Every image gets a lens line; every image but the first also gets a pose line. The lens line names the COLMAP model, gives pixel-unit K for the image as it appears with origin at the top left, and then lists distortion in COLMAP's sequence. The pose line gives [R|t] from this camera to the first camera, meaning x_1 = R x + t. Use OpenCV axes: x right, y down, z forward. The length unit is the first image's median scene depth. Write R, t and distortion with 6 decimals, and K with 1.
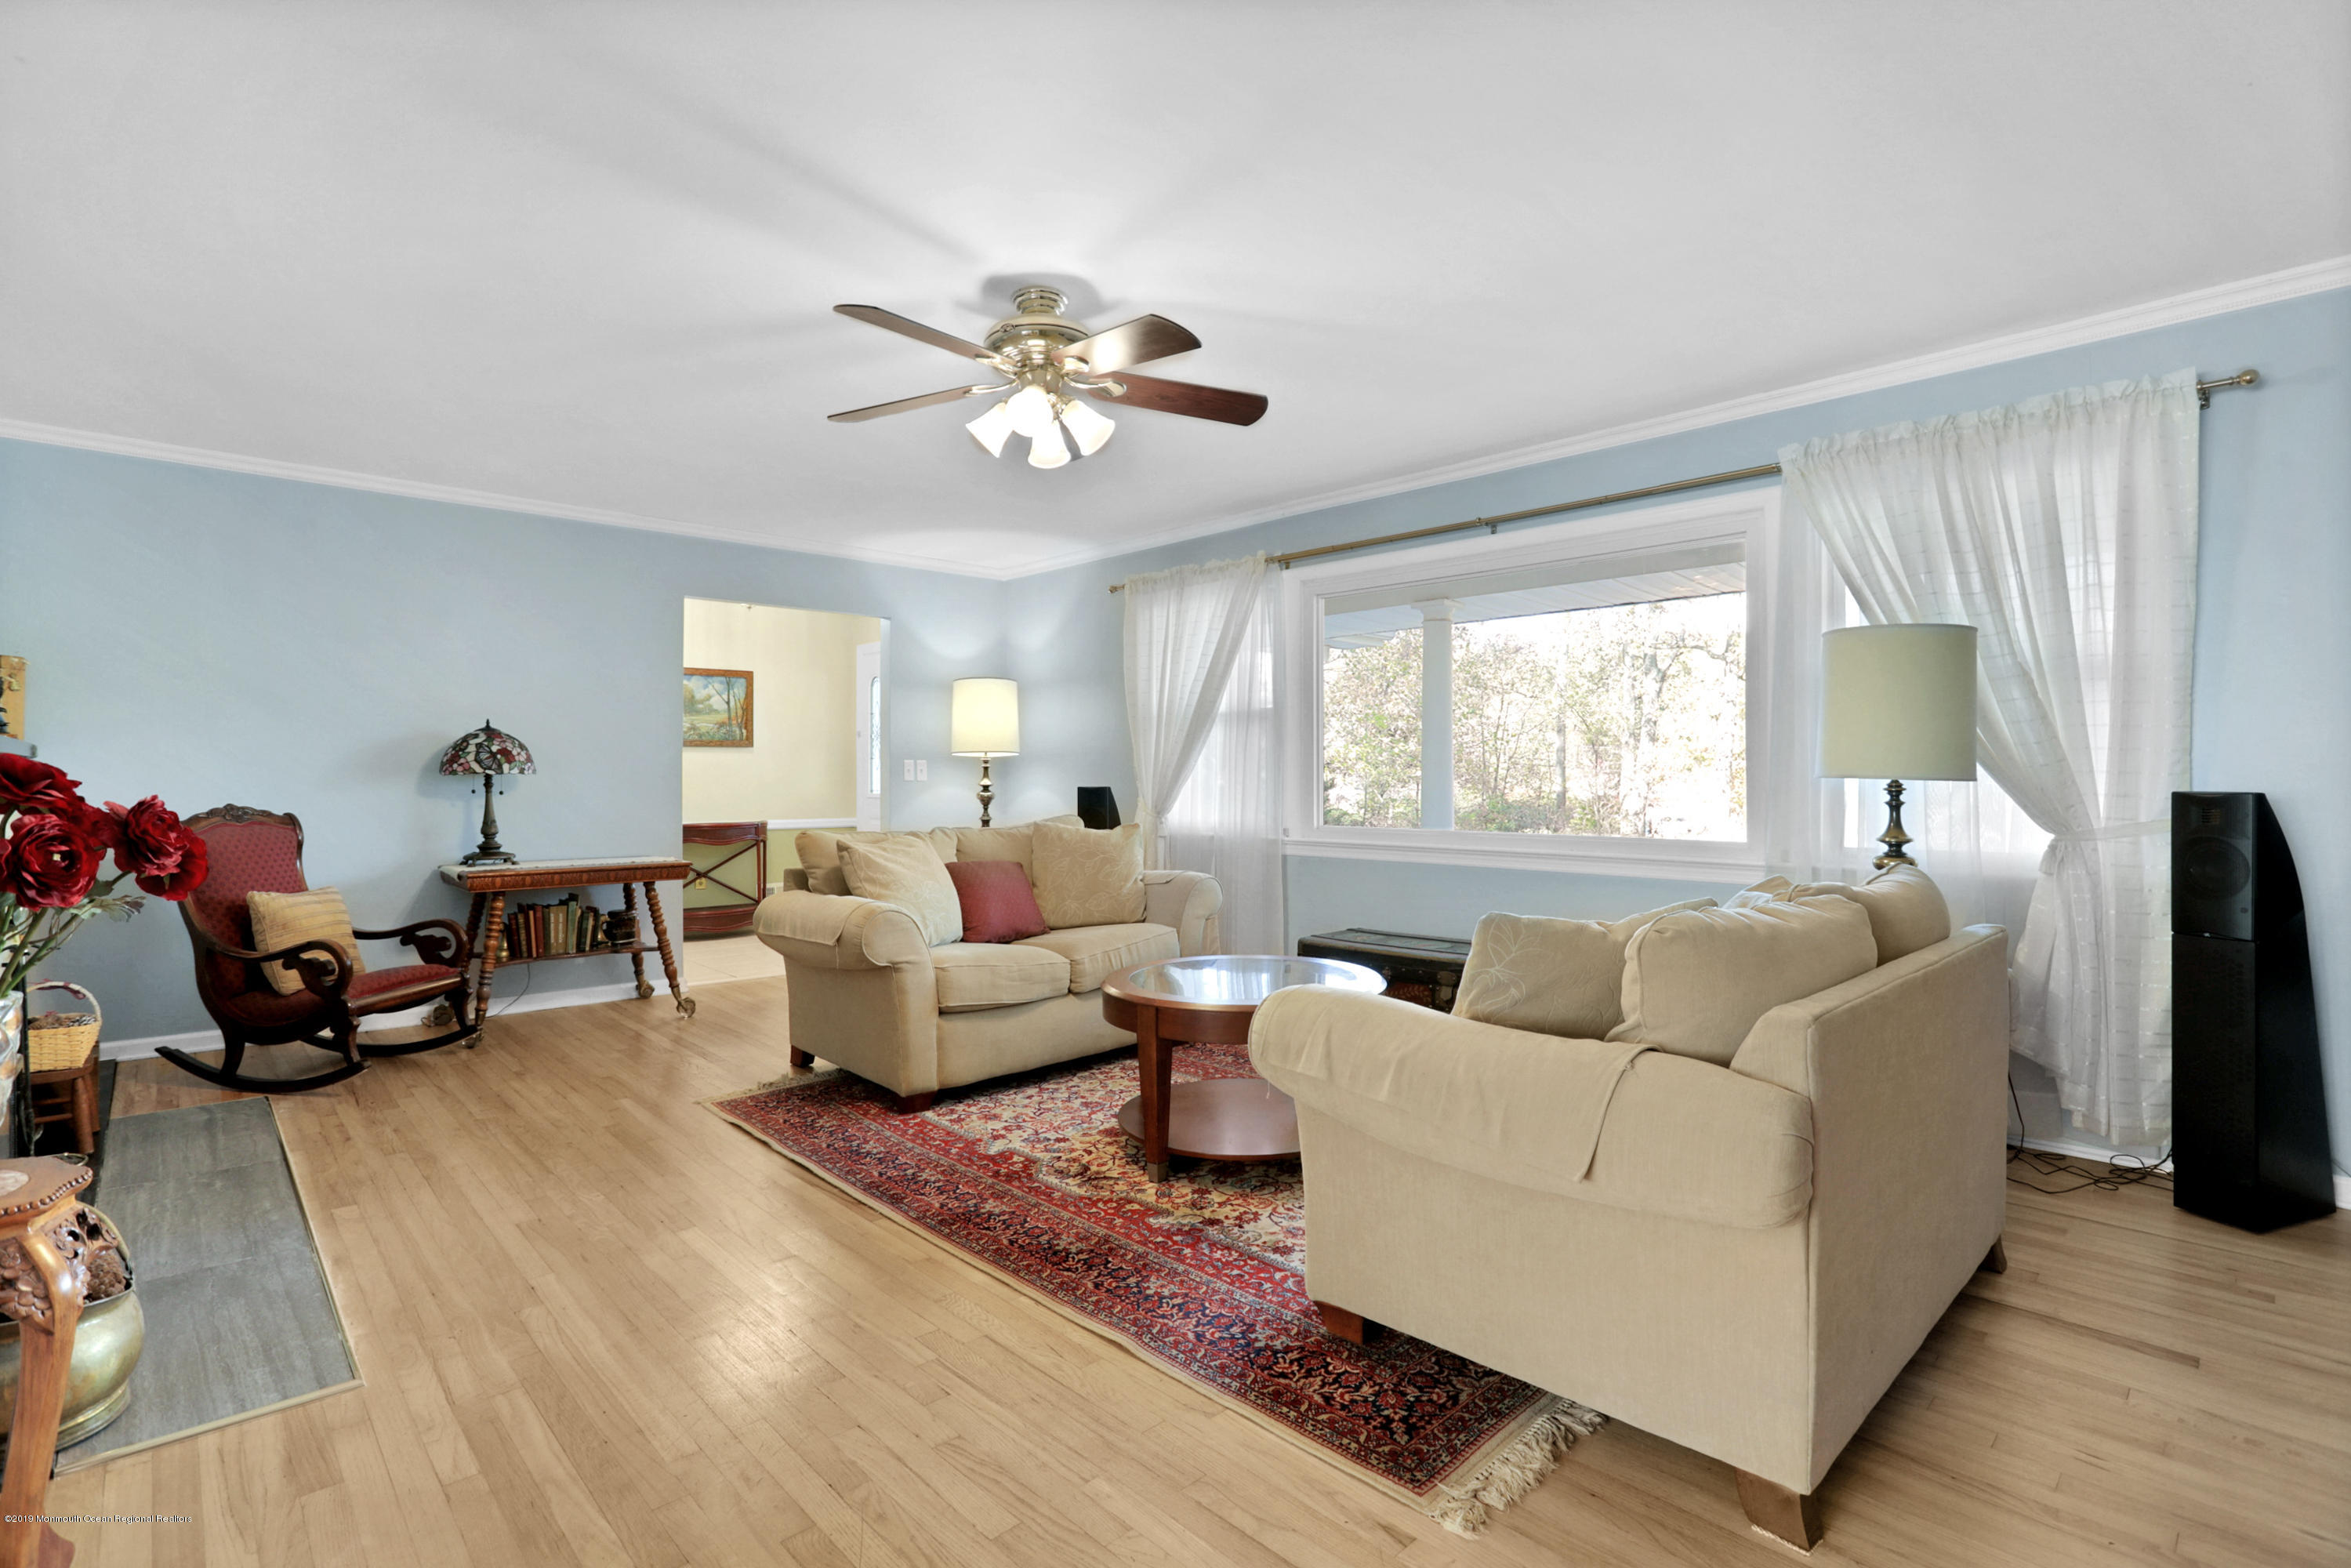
lens RADIAL K [[1108.8, 0, 1175.5], [0, 1108.8, 784.0], [0, 0, 1]] dist [-0.048901, 0.000320]
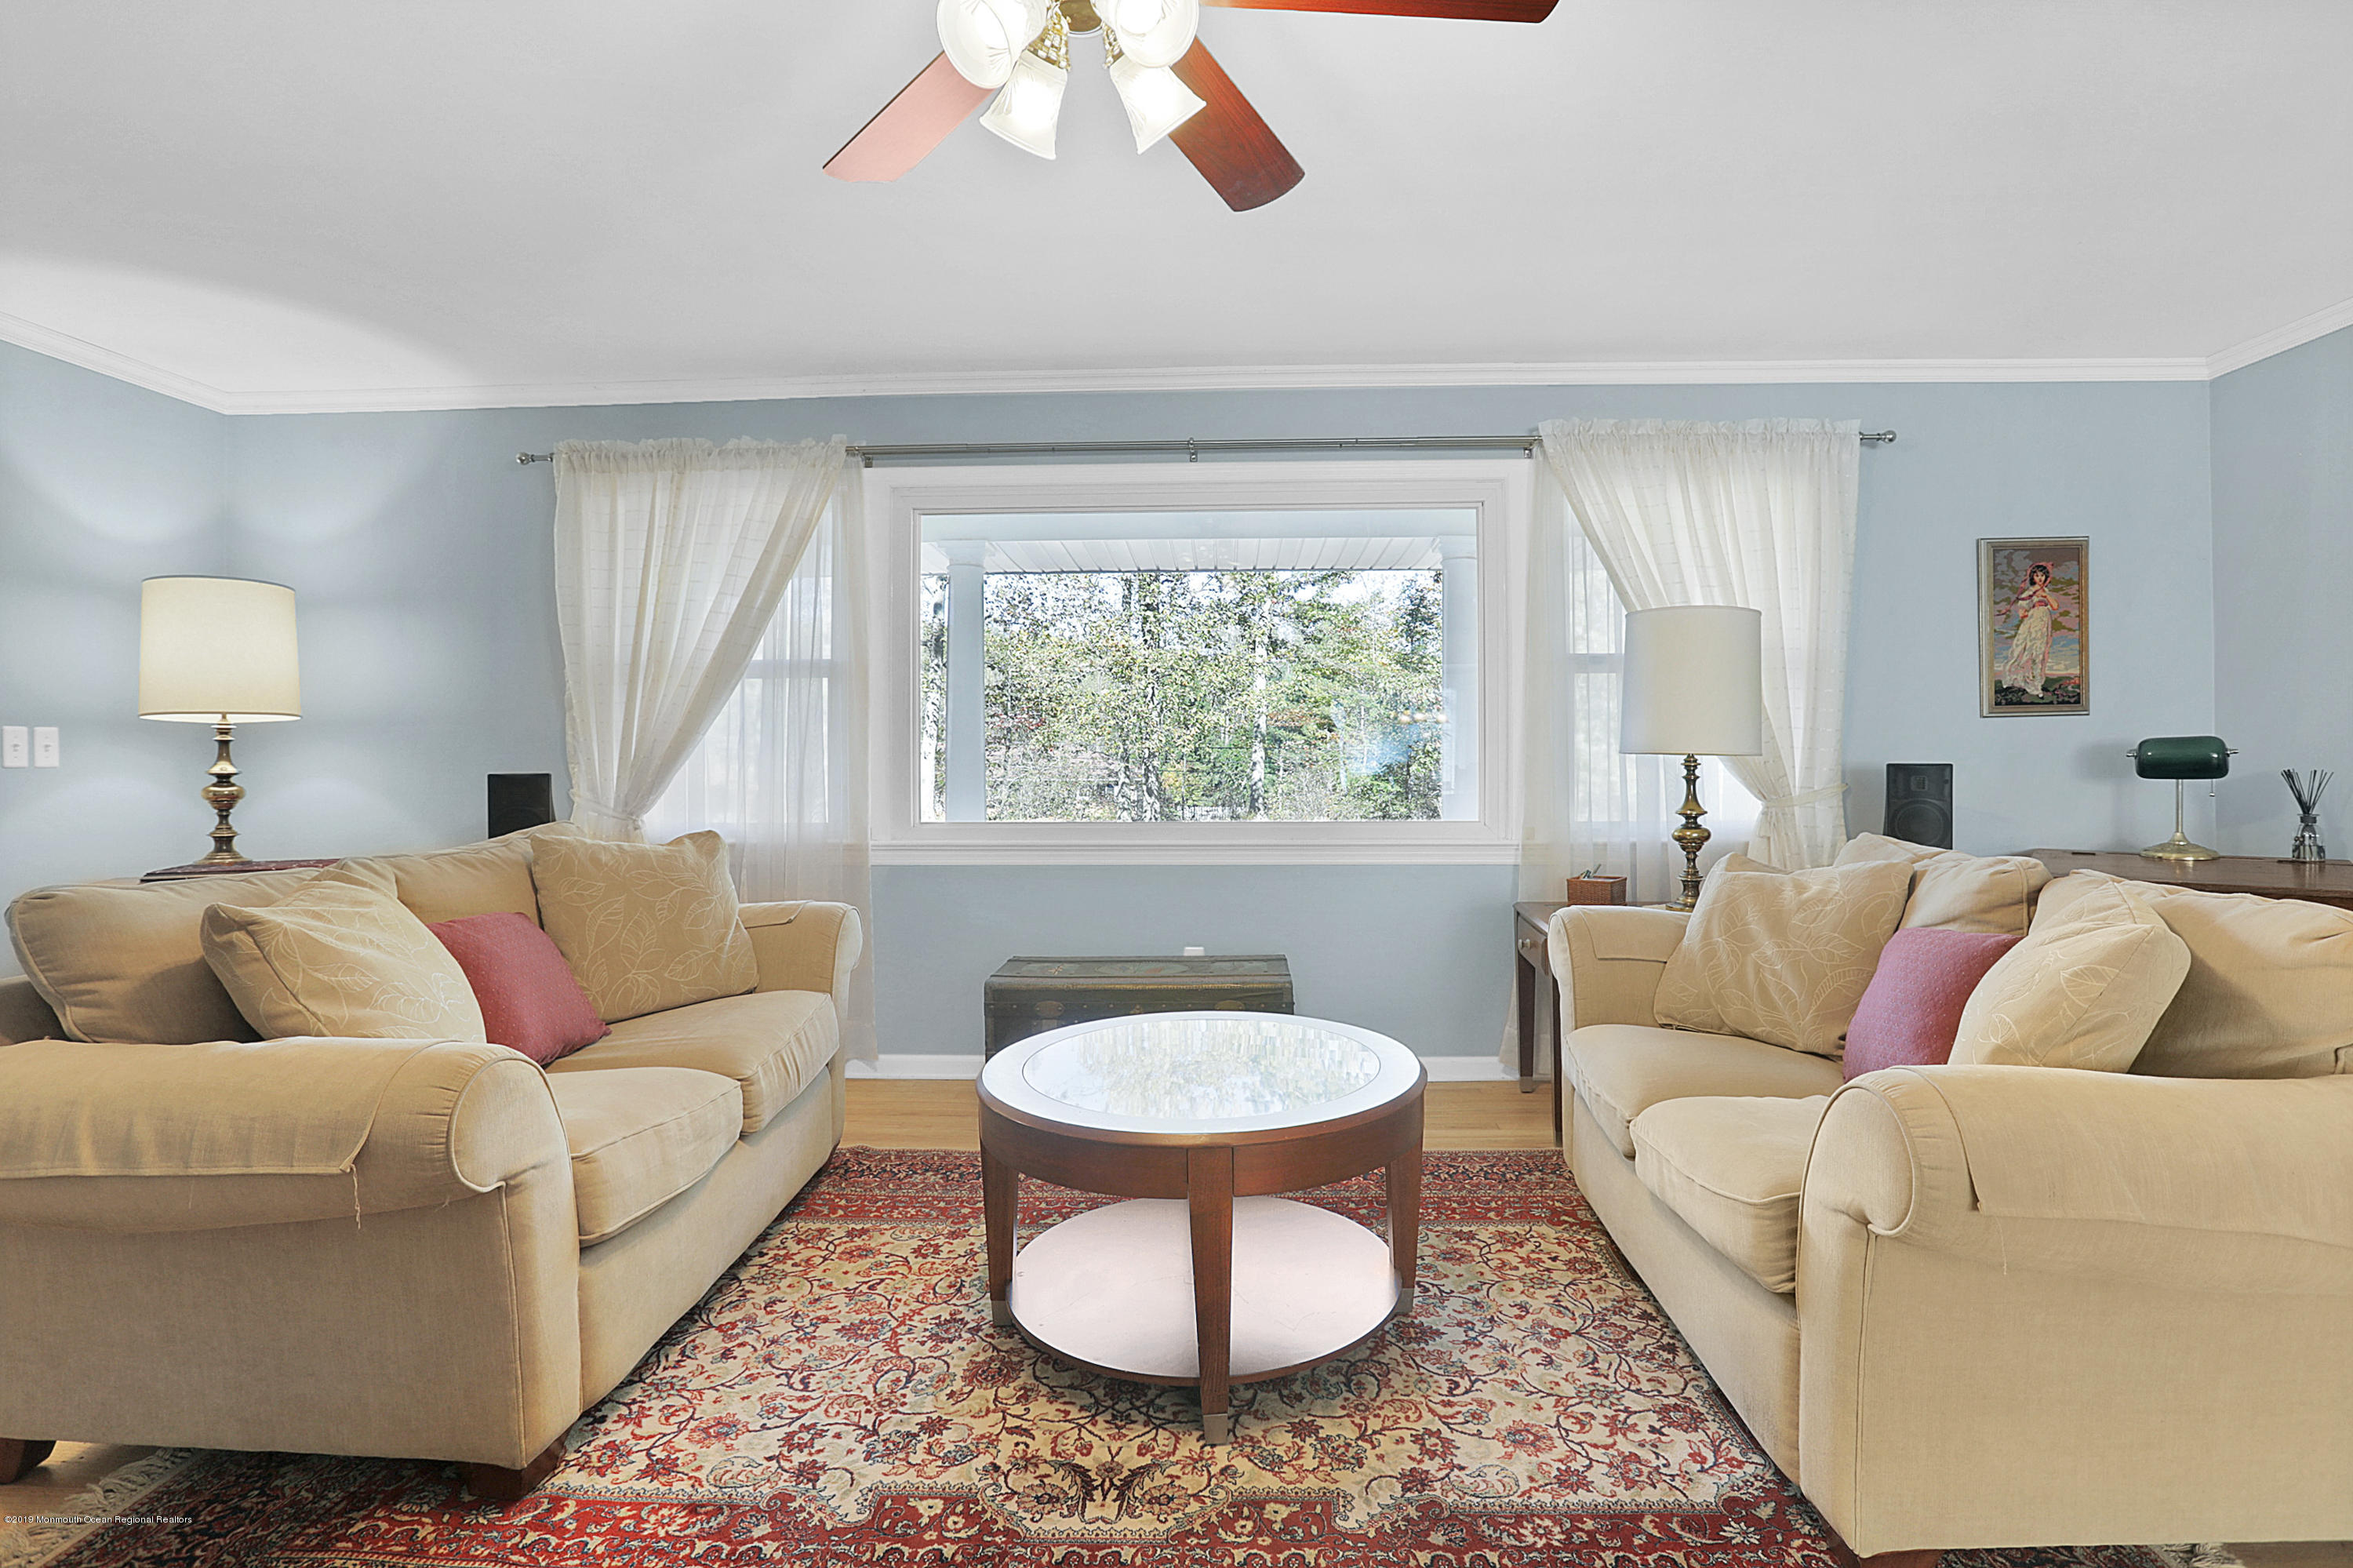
lens RADIAL K [[1096.6, 0, 1178.1], [0, 1096.6, 759.6], [0, 0, 1]] dist [-0.054571, 0.020036]
pose [[0.711057, -0.003038, 0.703128, -0.364963], [0.008607, 0.999953, -0.004384, 0.000623], [-0.703082, 0.009169, 0.711050, 0.509703]]
